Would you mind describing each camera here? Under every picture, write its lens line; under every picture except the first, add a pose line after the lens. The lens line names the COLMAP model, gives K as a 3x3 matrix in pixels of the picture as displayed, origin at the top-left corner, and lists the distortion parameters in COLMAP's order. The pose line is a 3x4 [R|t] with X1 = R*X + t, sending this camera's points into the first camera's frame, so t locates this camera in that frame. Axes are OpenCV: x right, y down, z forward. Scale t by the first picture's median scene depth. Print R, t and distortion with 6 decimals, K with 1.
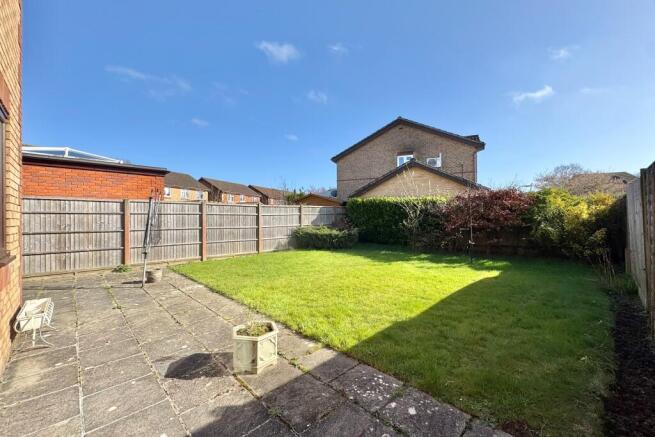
lens RADIAL K [[264.3, 0, 327.5], [0, 264.3, 218.5], [0, 0, 1]] dist [0.000388, 0.000002]
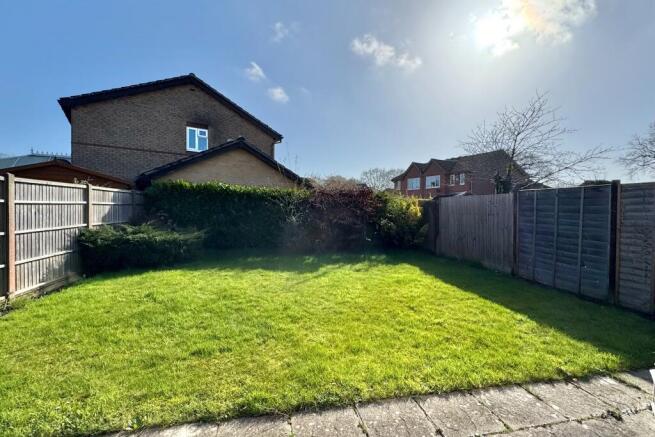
lens RADIAL K [[303.6, 0, 327.5], [0, 303.6, 218.5], [0, 0, 1]] dist [-0.001936, -0.000176]
pose [[0.542006, -0.004024, 0.840365, -0.325081], [-0.016064, 0.999756, 0.015148, -0.003397], [-0.840221, -0.021710, 0.541809, 0.311035]]
